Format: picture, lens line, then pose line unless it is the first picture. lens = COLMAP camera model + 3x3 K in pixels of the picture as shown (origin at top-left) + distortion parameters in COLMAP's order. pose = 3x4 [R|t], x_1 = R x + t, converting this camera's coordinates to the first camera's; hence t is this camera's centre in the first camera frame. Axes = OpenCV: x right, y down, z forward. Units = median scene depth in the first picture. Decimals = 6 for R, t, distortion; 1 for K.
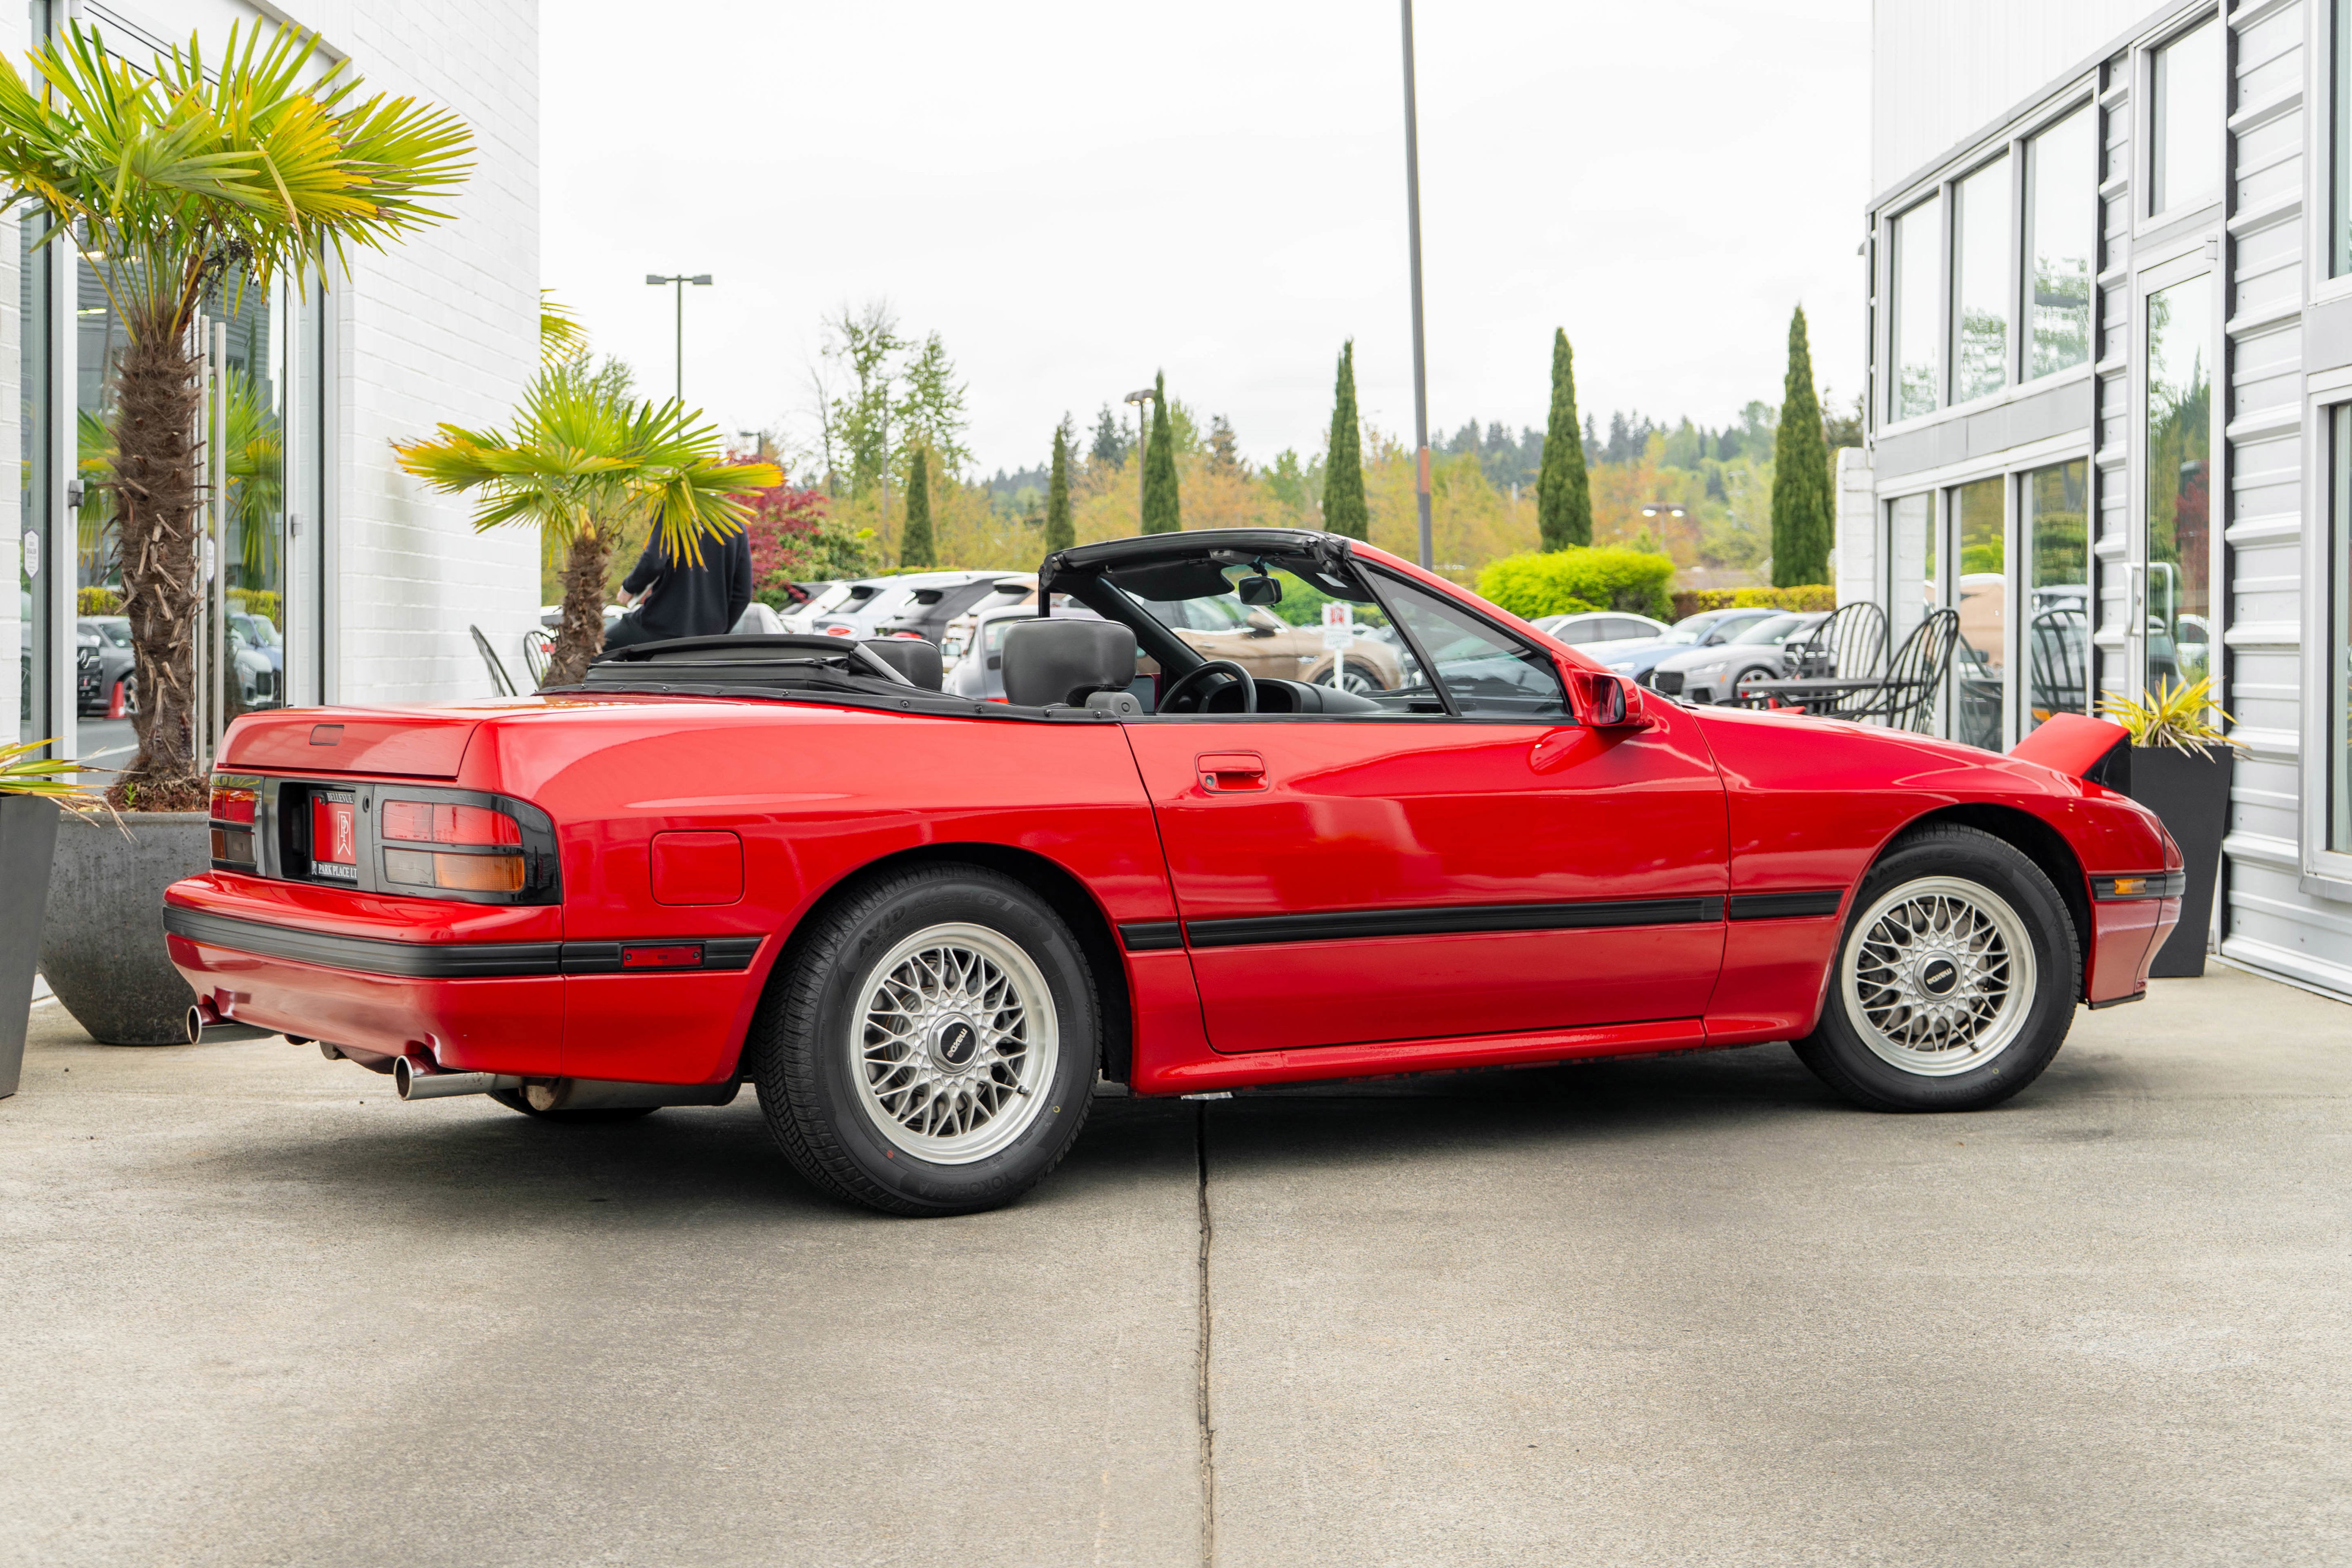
lens RADIAL K [[2933.6, 0, 1155.4], [0, 2933.6, 781.9], [0, 0, 1]] dist [0.008721, 0.000000]
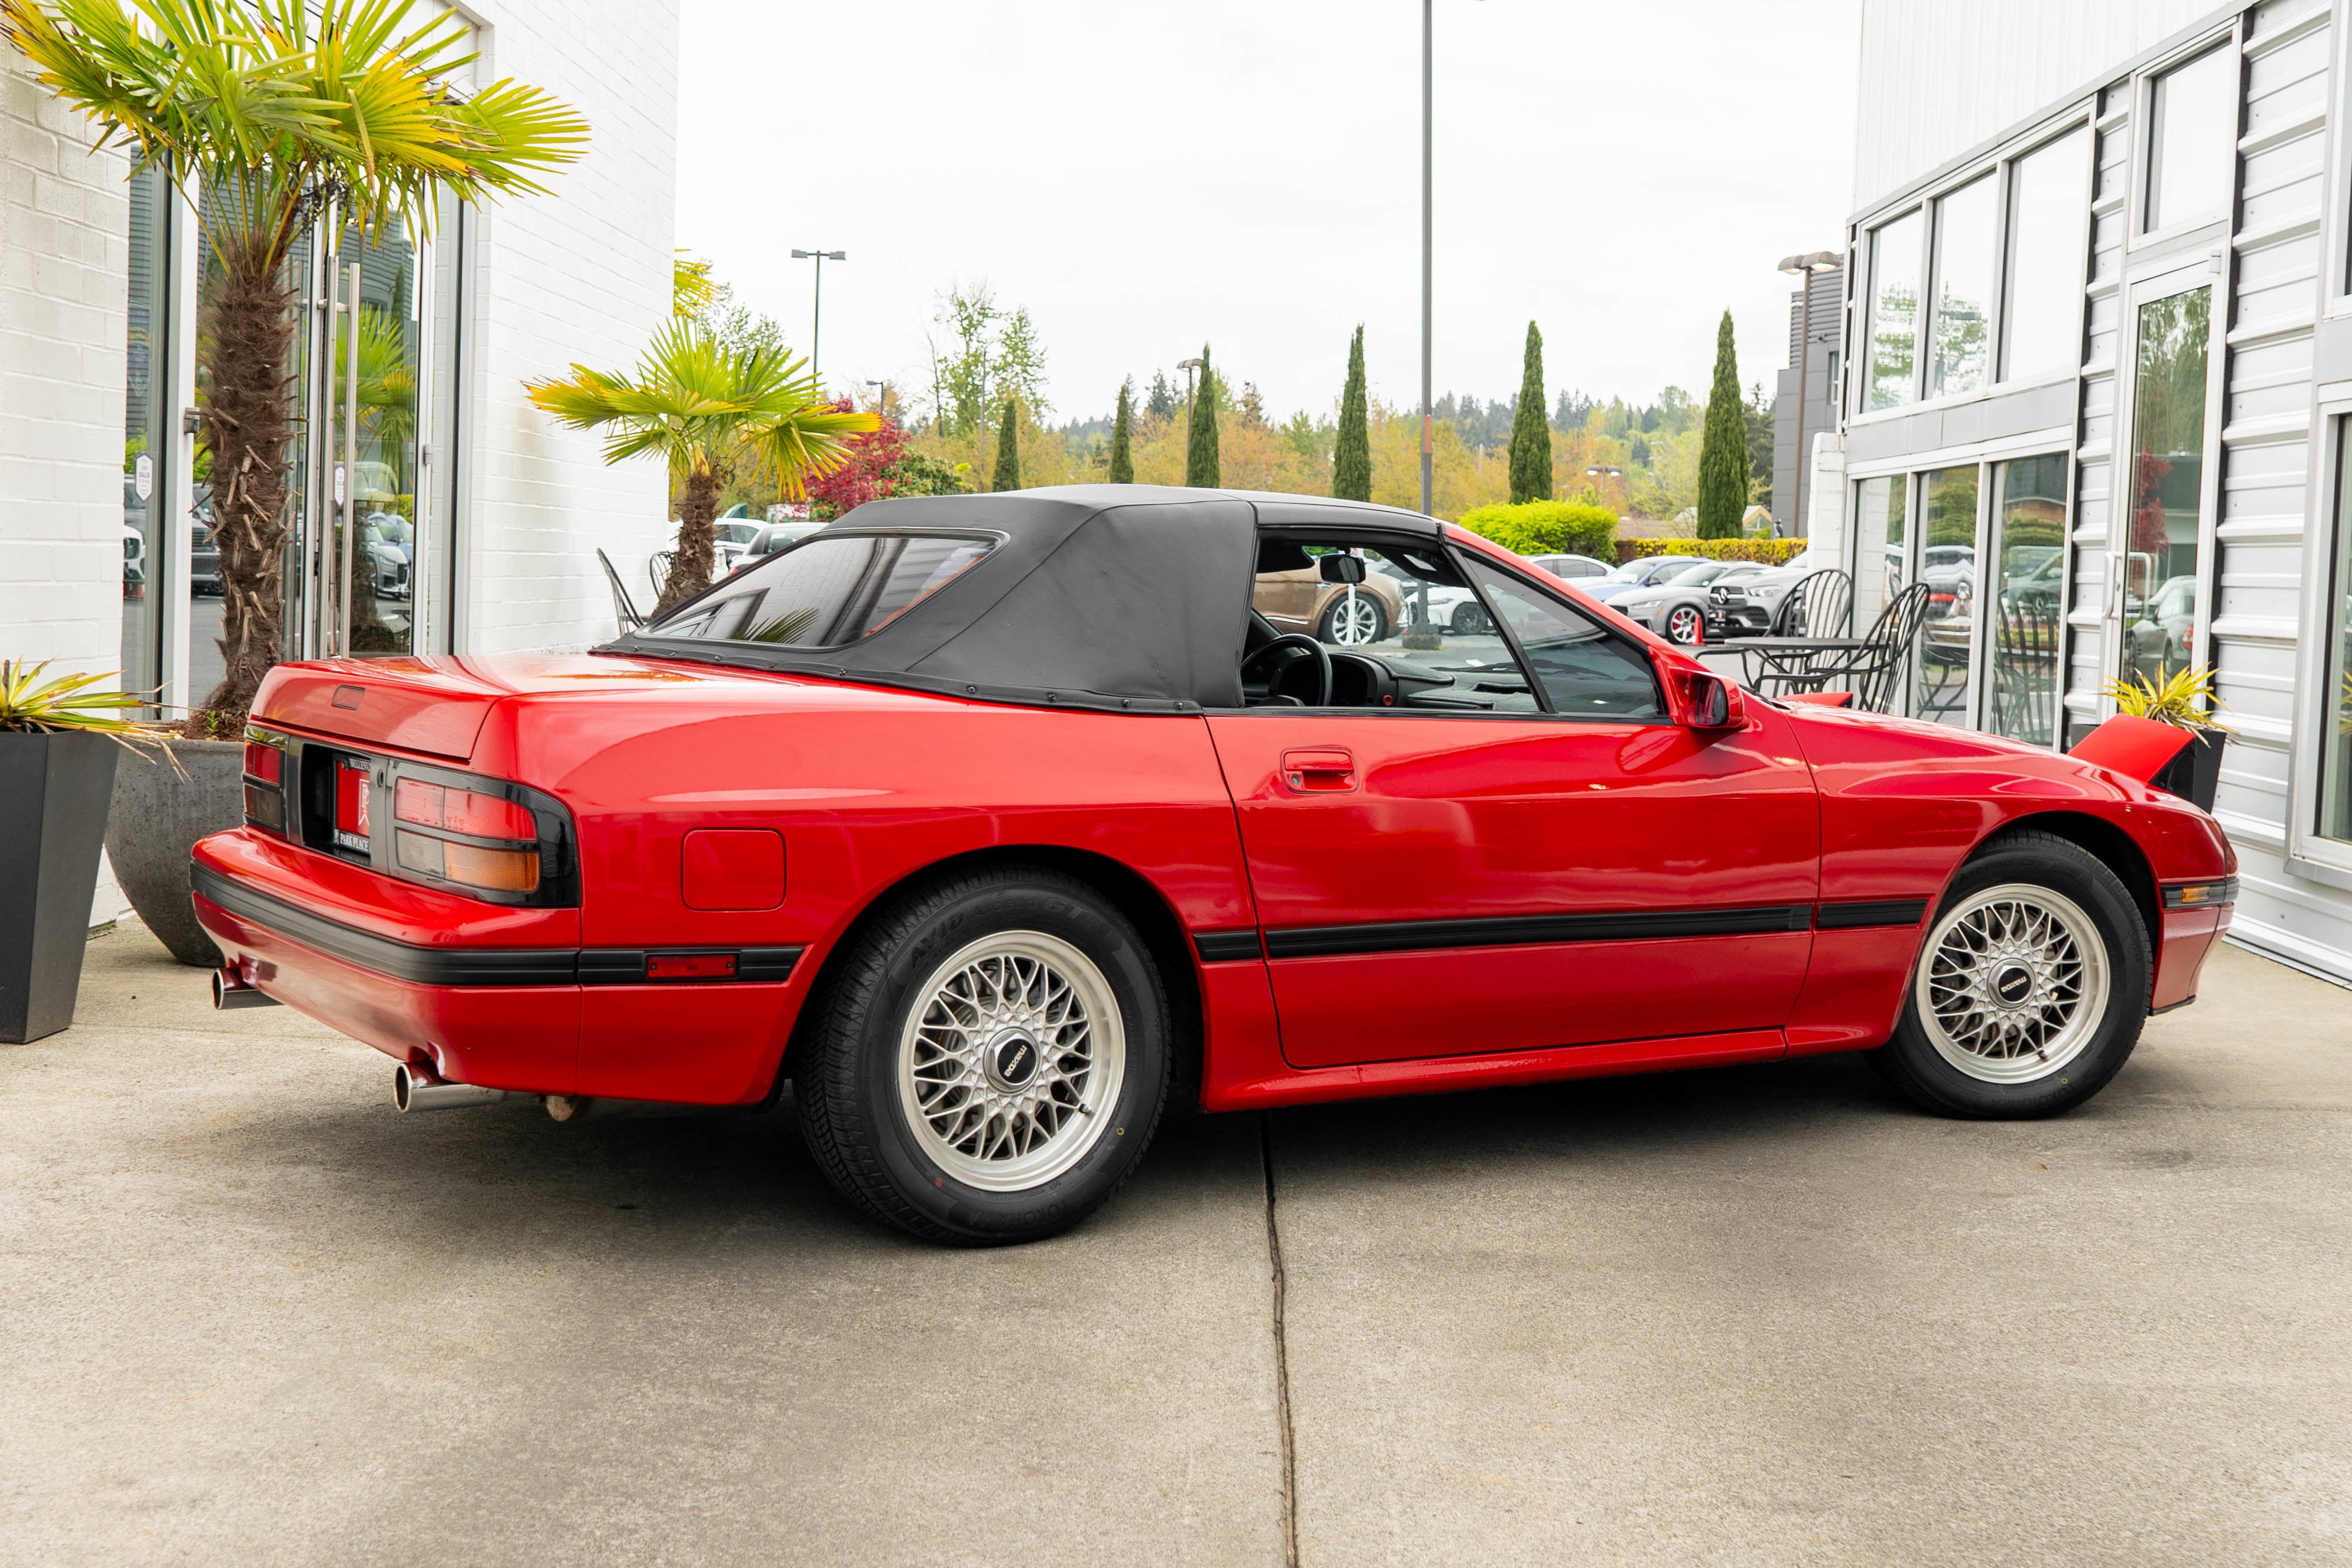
lens RADIAL K [[2396.7, 0, 1199.8], [0, 2396.7, 775.0], [0, 0, 1]] dist [0.002118, 0.000000]
pose [[0.999332, 0.036324, 0.004126, -0.012706], [-0.036457, 0.998578, 0.038908, -0.025579], [-0.002707, -0.039032, 0.999234, 0.198045]]
